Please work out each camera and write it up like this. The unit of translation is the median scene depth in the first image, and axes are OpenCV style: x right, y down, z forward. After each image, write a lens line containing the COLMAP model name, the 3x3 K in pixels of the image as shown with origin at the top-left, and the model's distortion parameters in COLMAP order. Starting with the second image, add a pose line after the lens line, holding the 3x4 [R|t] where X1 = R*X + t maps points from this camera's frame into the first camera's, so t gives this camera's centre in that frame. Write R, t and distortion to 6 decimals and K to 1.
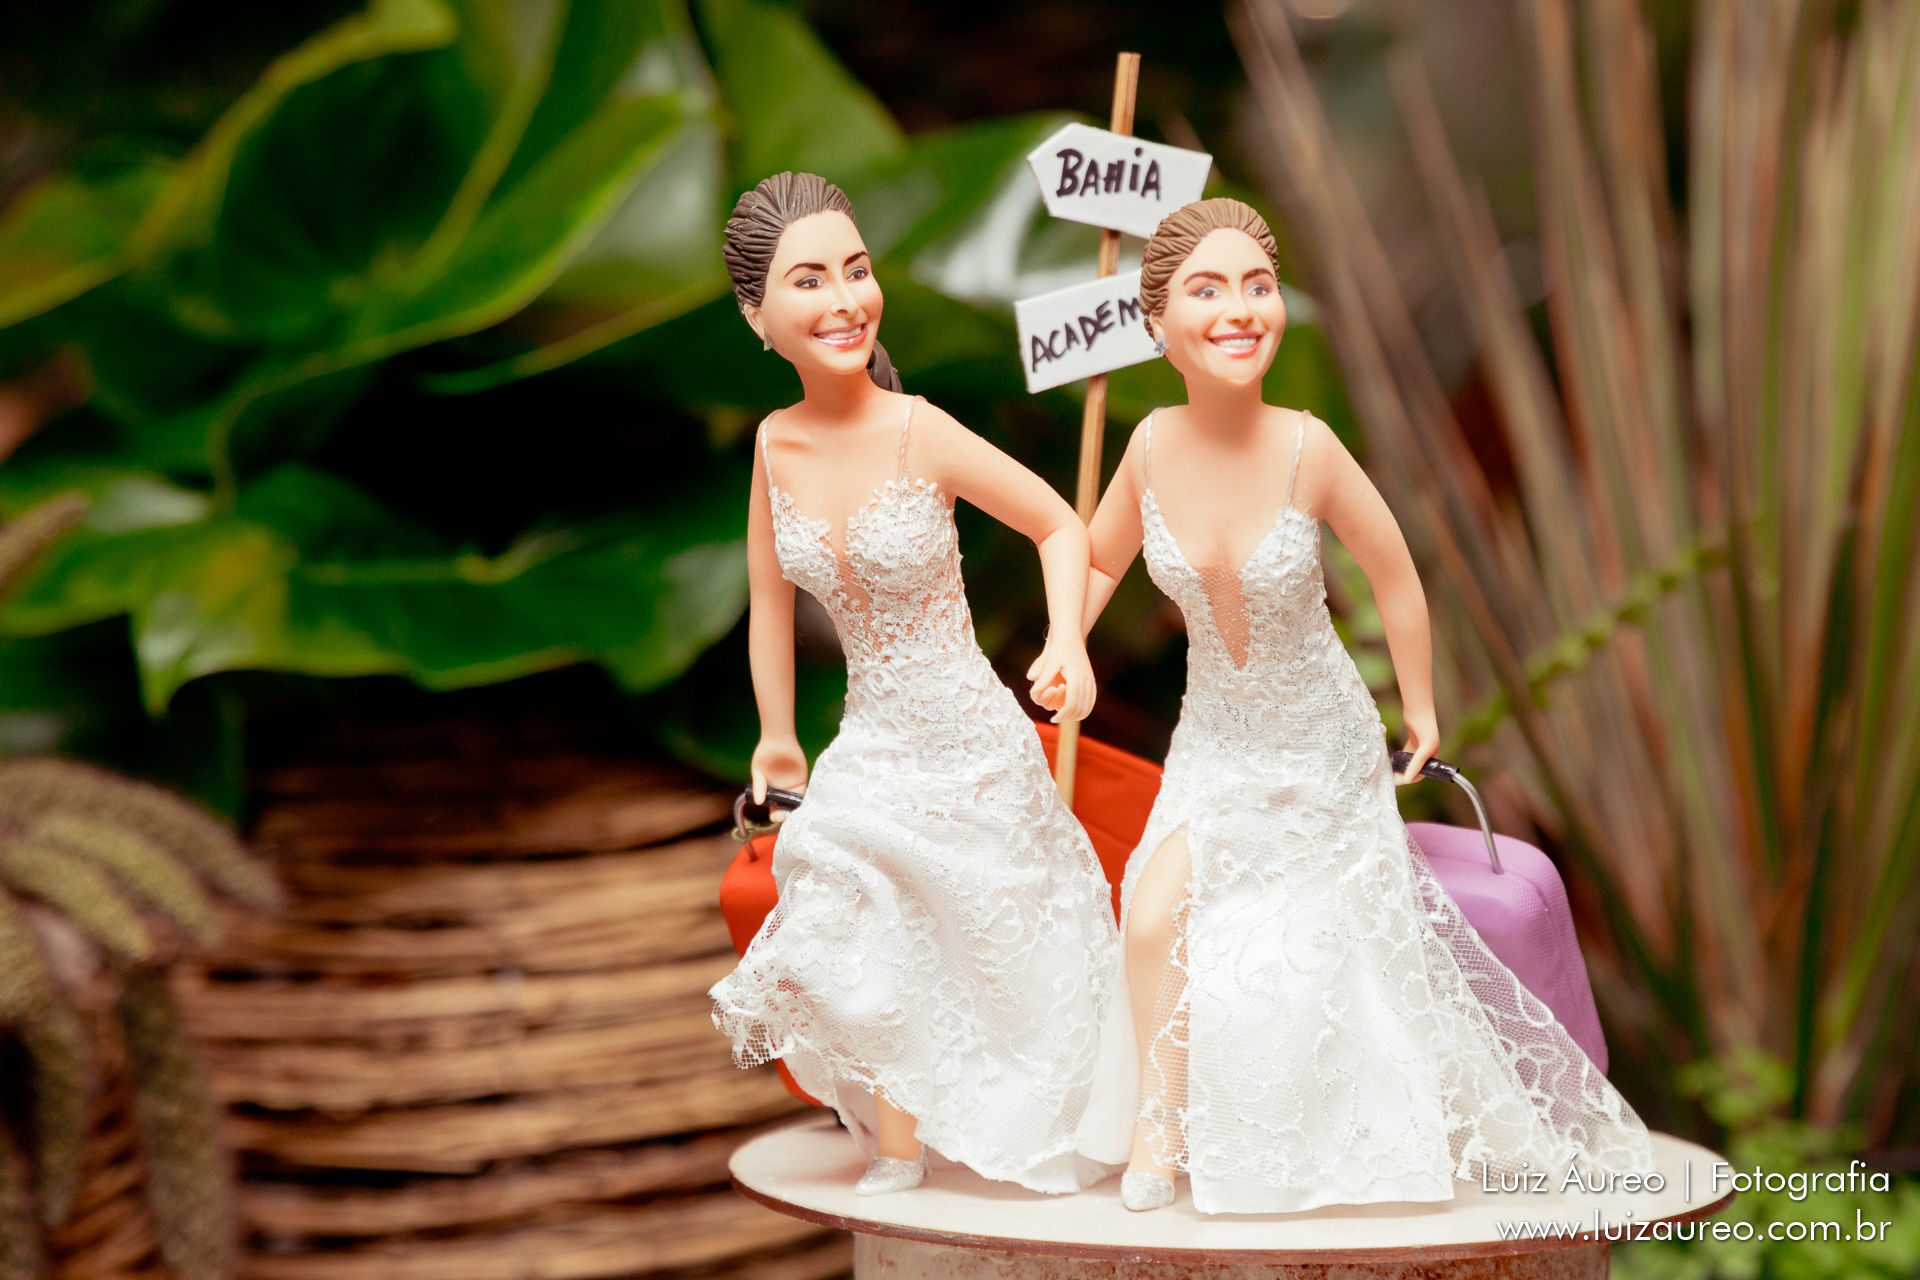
lens RADIAL K [[5229.0, 0, 960.0], [0, 5229.0, 640.0], [0, 0, 1]] dist [0.036531, -0.003370]
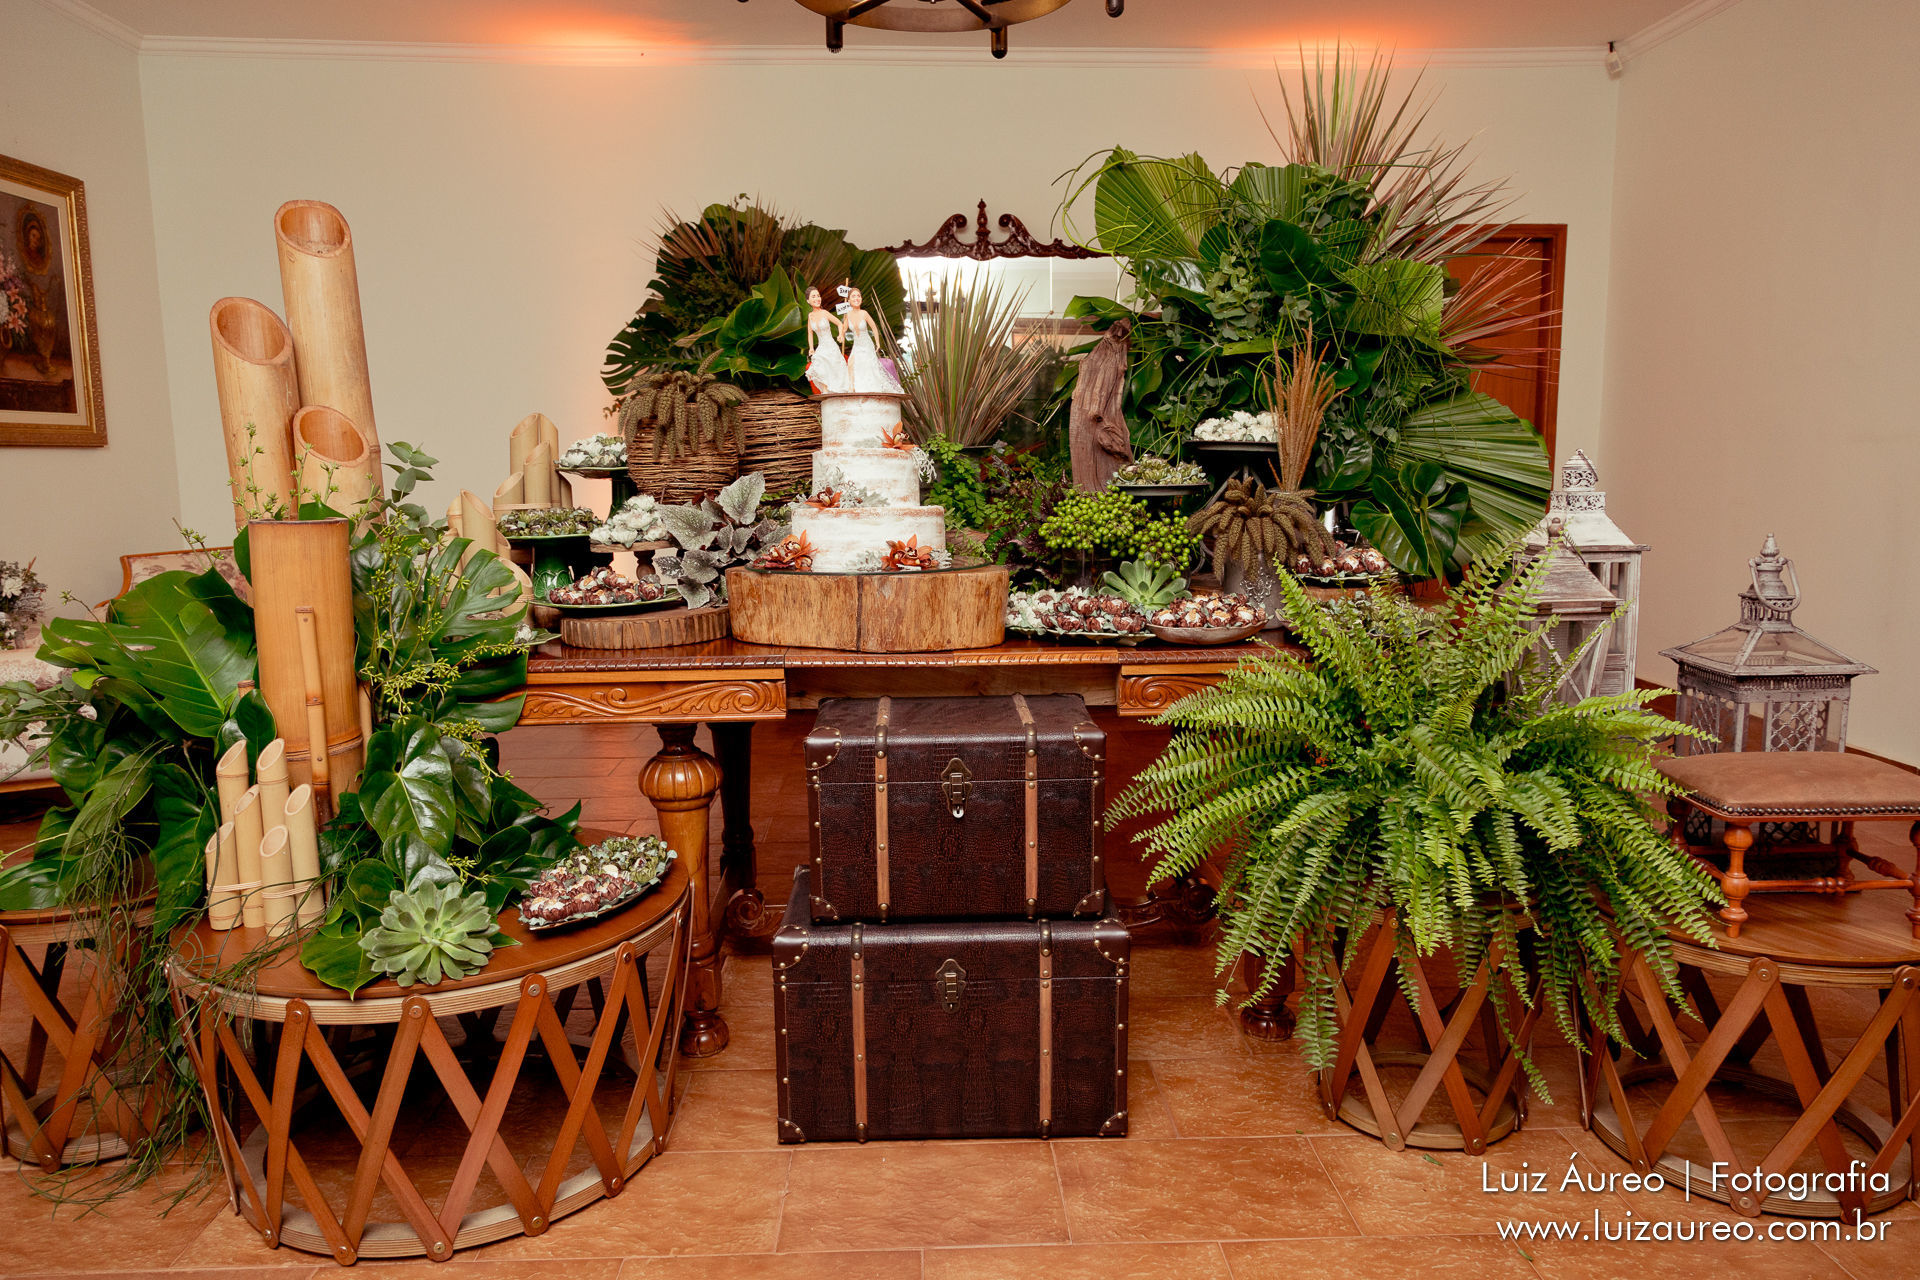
lens RADIAL K [[1319.9, 0, 960.0], [0, 1319.9, 640.0], [0, 0, 1]] dist [0.001429, 0.000182]
pose [[0.996335, -0.028784, 0.080542, 0.026443], [0.023606, 0.997637, 0.064526, 0.405206], [-0.082209, -0.062388, 0.994660, -1.473875]]
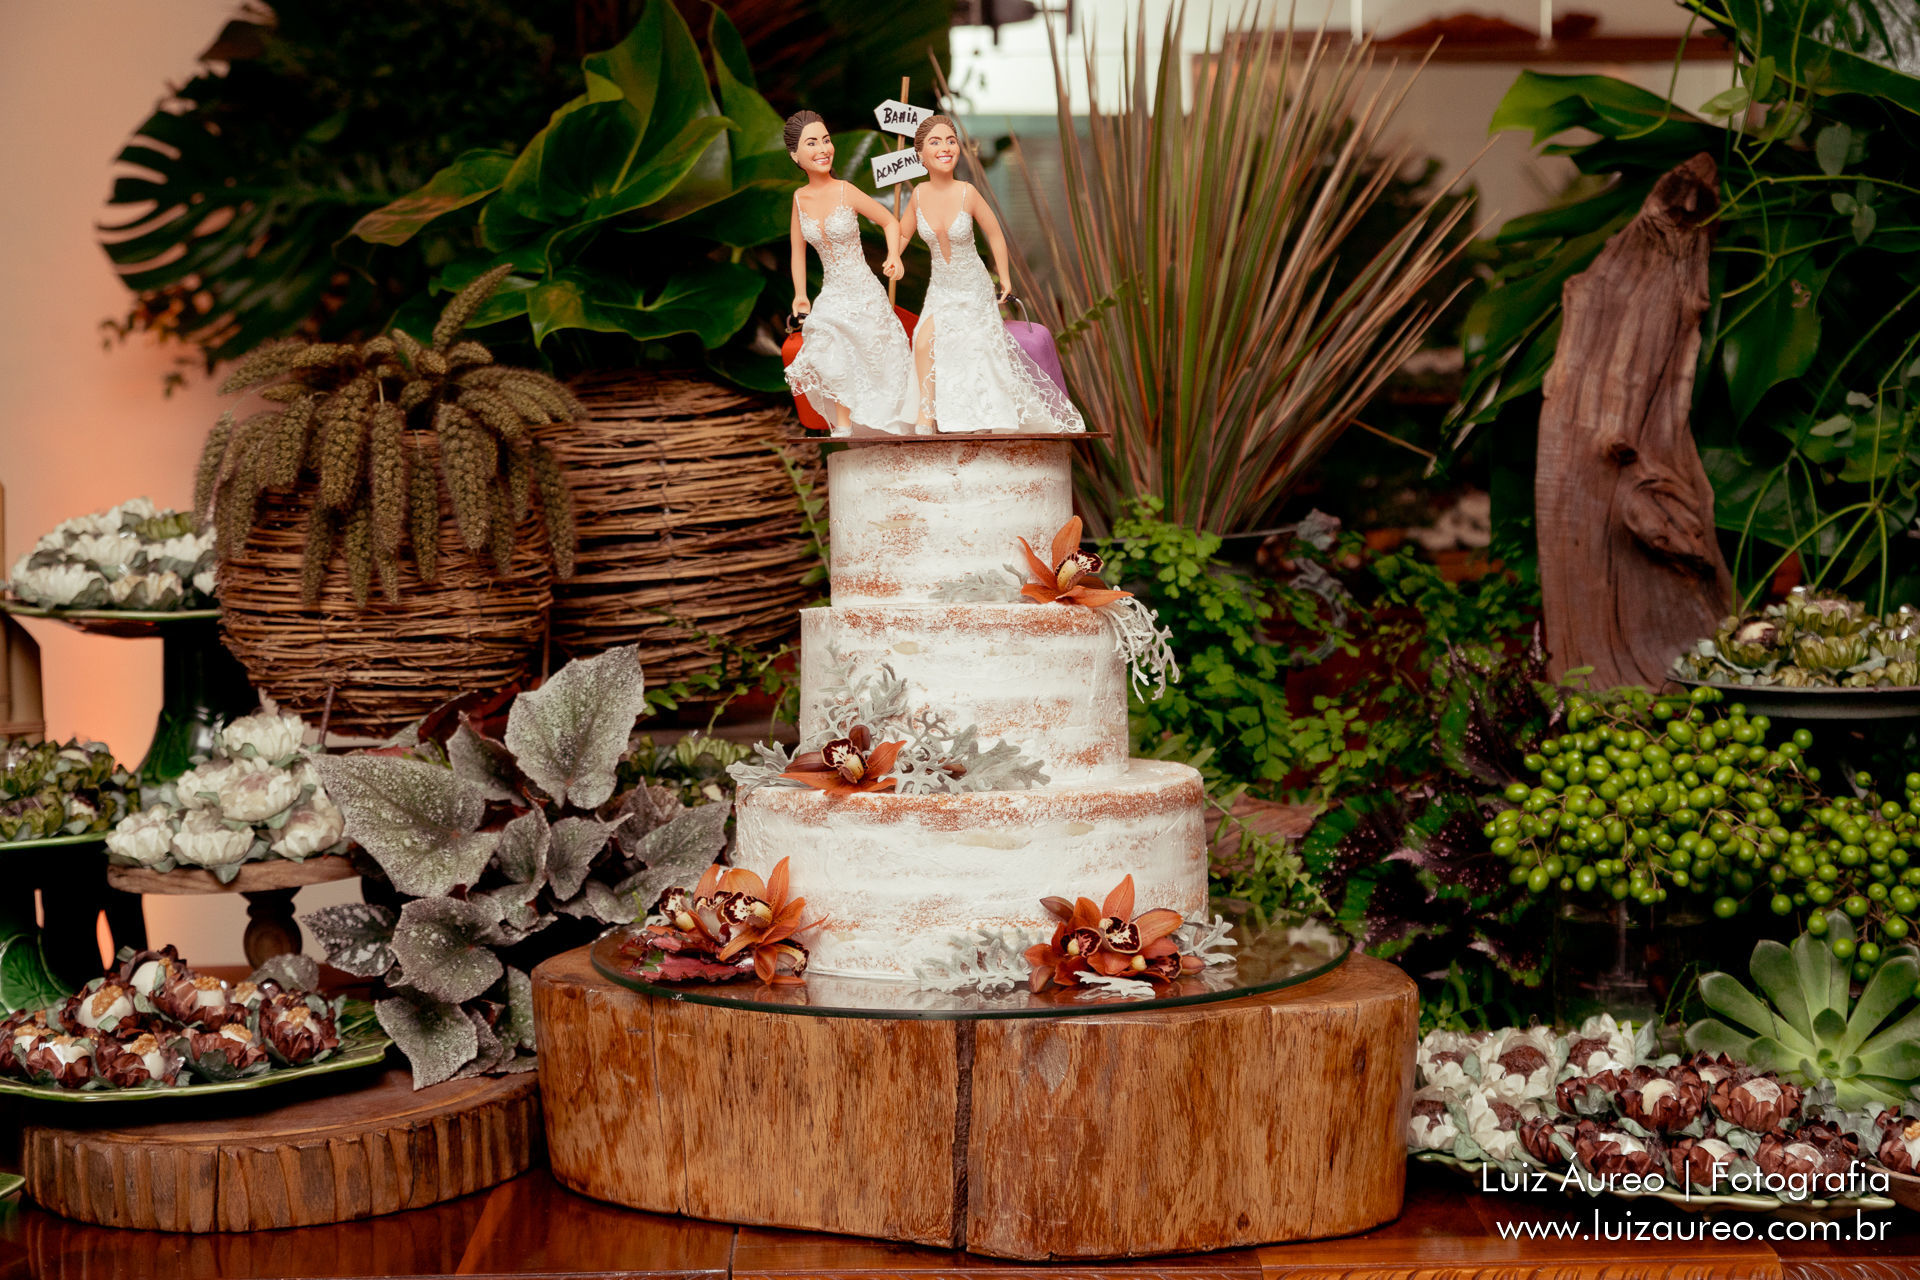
lens RADIAL K [[3552.1, 0, 960.0], [0, 3552.1, 640.0], [0, 0, 1]] dist [0.081170, -0.360776]
pose [[0.997463, -0.025067, 0.066624, -0.087846], [0.024739, 0.999677, 0.005738, 0.217748], [-0.066747, -0.004075, 0.997762, -1.141992]]
